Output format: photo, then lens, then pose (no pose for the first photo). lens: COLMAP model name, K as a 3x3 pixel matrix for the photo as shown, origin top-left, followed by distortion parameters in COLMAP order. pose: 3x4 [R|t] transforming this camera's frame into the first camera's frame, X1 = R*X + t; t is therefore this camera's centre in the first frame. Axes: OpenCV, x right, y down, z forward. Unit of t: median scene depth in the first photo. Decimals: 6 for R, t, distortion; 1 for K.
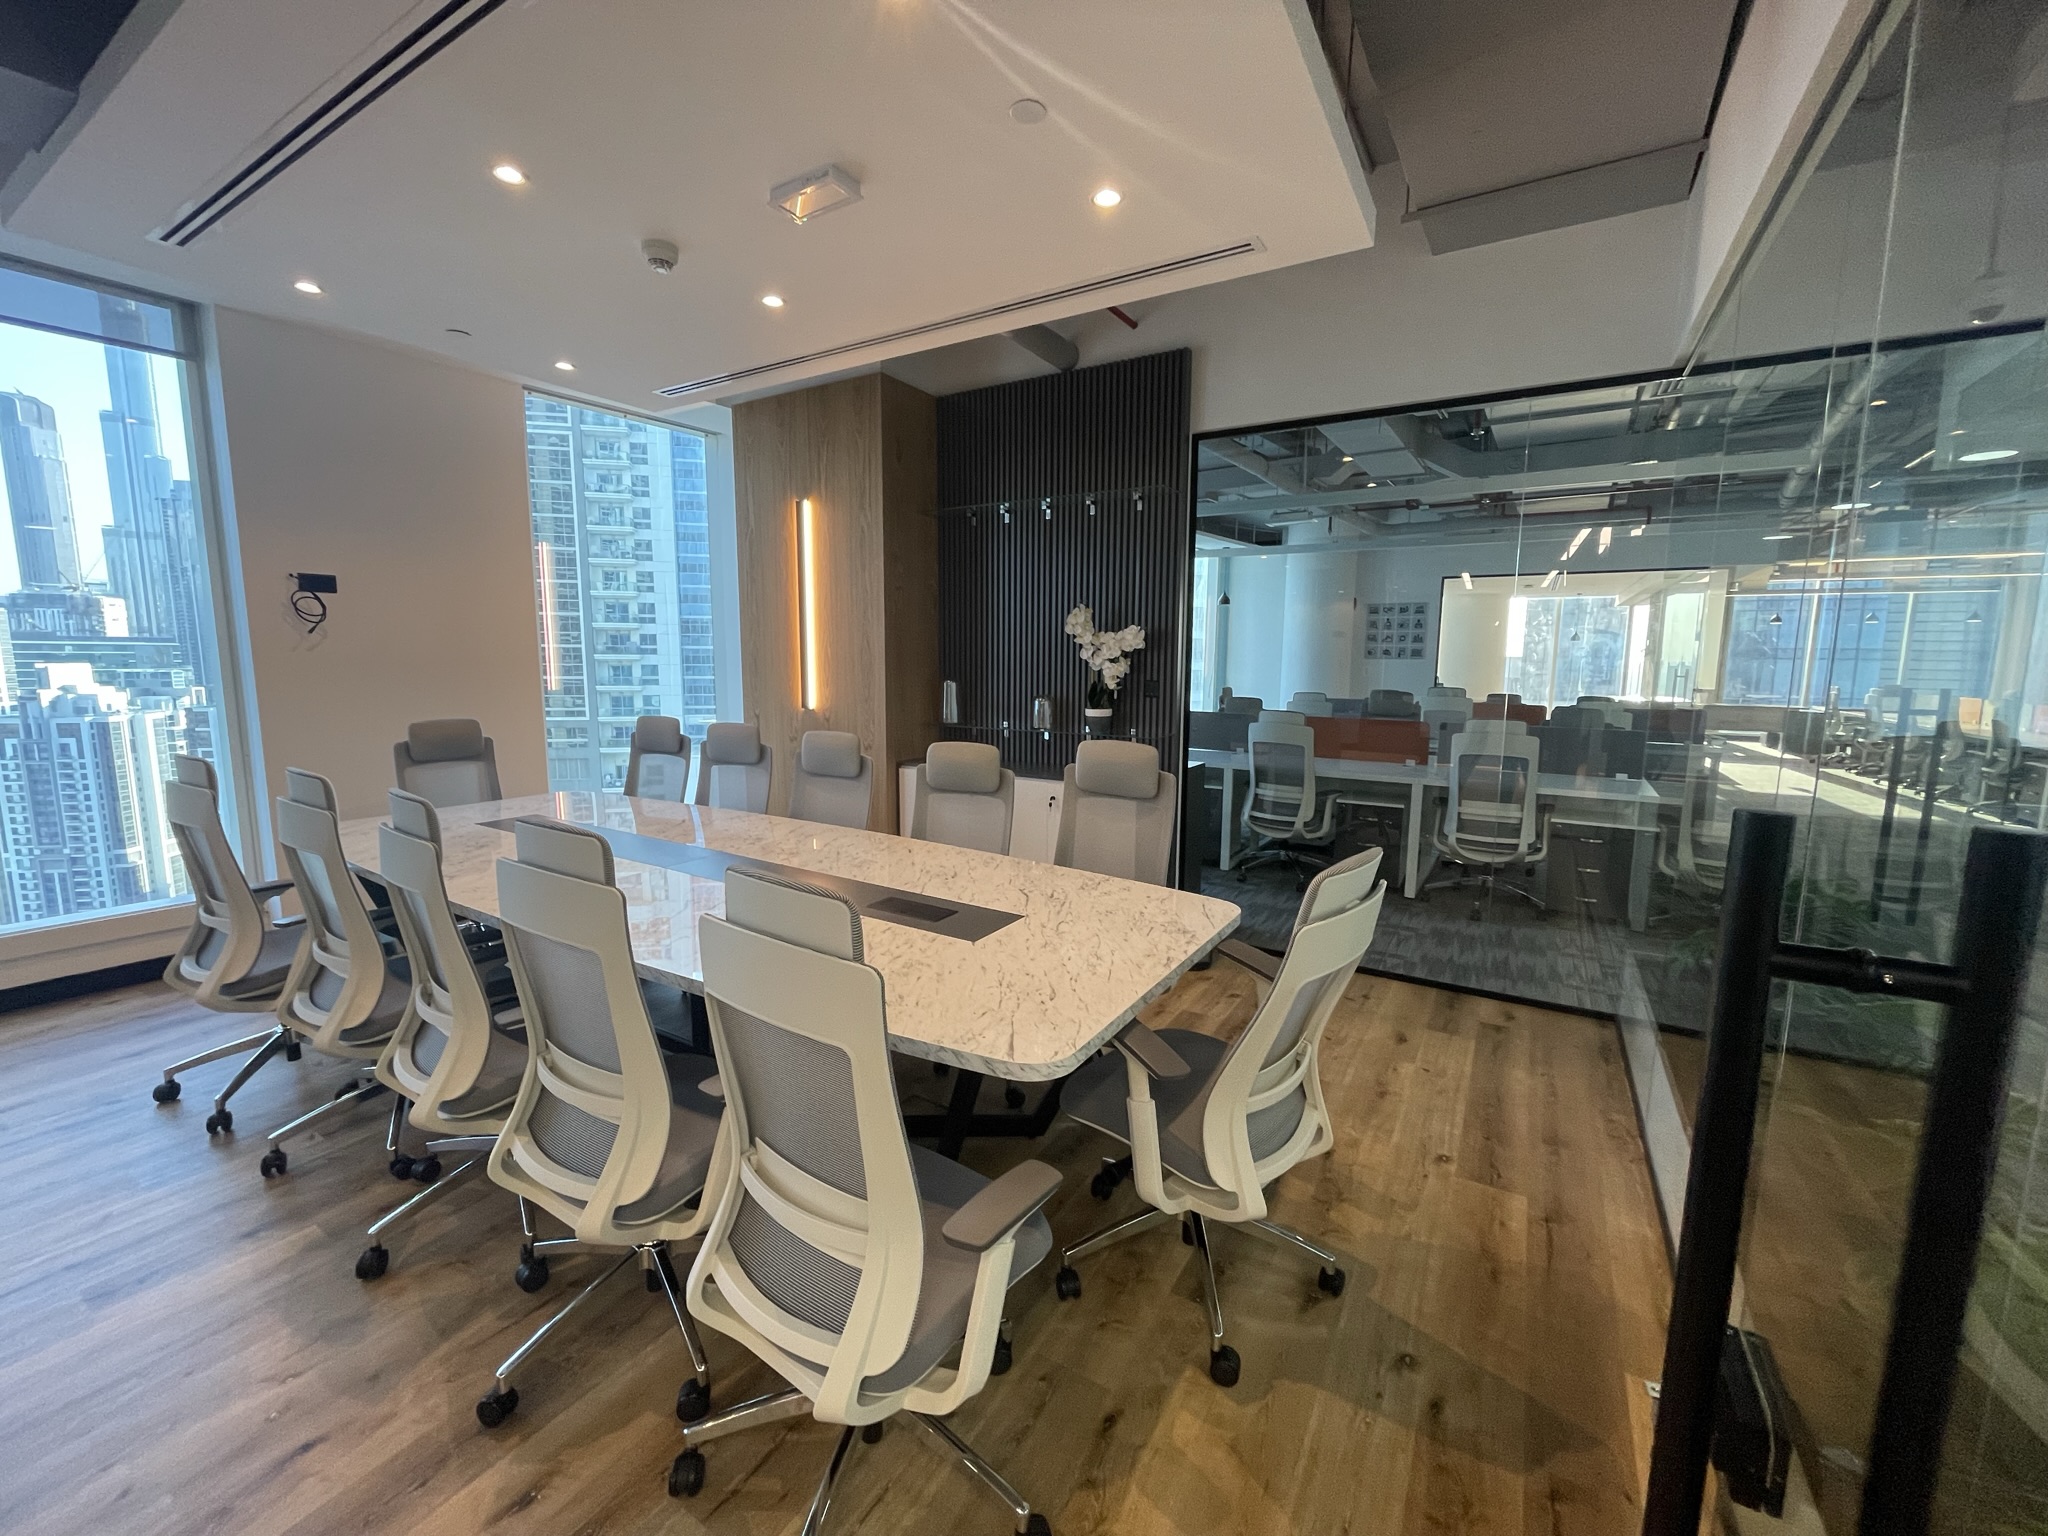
lens RADIAL K [[822.5, 0, 1022.0], [0, 822.5, 763.7], [0, 0, 1]] dist [-0.003786, 0.000042]
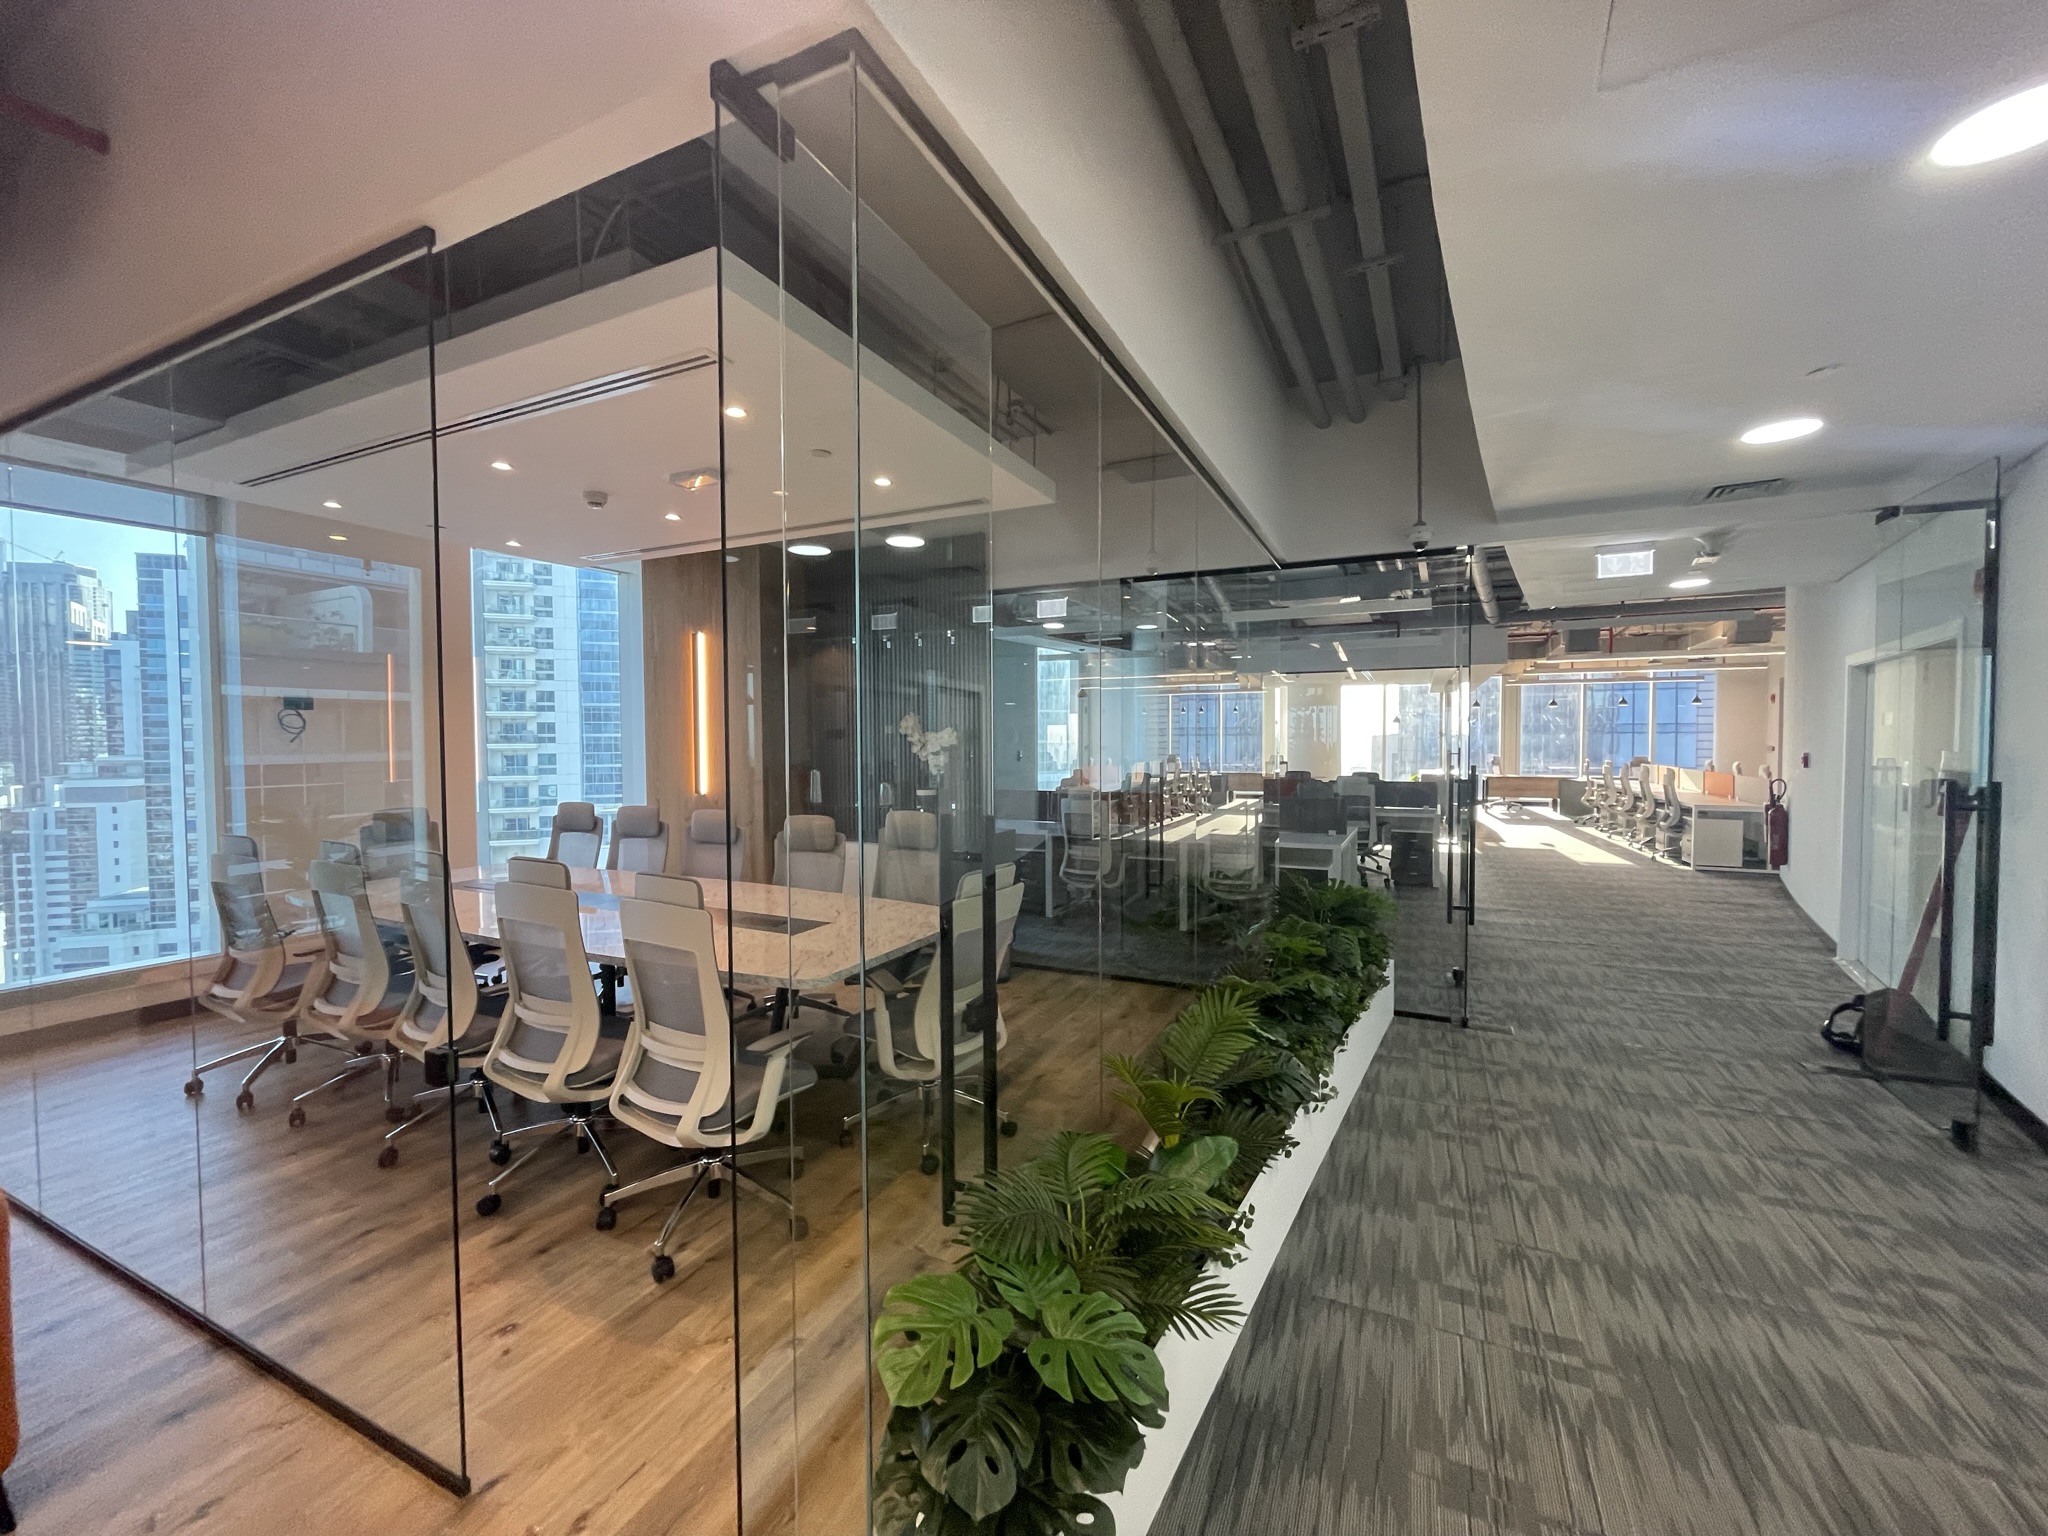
lens RADIAL K [[822.5, 0, 1029.2], [0, 822.5, 762.3], [0, 0, 1]] dist [-0.003786, 0.000042]
pose [[0.993875, -0.015871, 0.109363, 0.114523], [0.026846, 0.994662, -0.099633, 0.026010], [-0.107198, 0.101958, 0.988996, -0.336323]]
